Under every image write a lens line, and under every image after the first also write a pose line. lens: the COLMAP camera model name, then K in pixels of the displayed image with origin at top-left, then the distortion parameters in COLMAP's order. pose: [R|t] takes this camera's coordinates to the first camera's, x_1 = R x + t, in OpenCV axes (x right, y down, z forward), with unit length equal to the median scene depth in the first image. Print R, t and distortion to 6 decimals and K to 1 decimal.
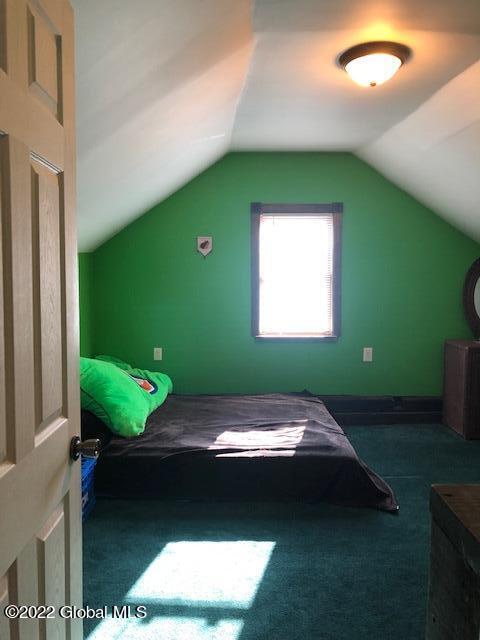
lens RADIAL K [[530.5, 0, 239.9], [0, 530.5, 305.0], [0, 0, 1]] dist [0.086896, -0.081609]
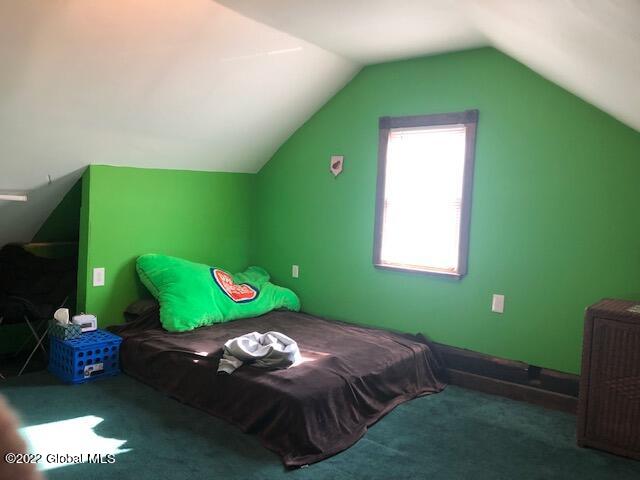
lens RADIAL K [[530.5, 0, 320.0], [0, 530.5, 240.0], [0, 0, 1]] dist [0.086896, -0.081609]
pose [[0.767355, 0.076077, -0.636693, 0.535883], [-0.080526, 0.996509, 0.022019, 0.004717], [0.636146, 0.034374, 0.770803, 0.236278]]
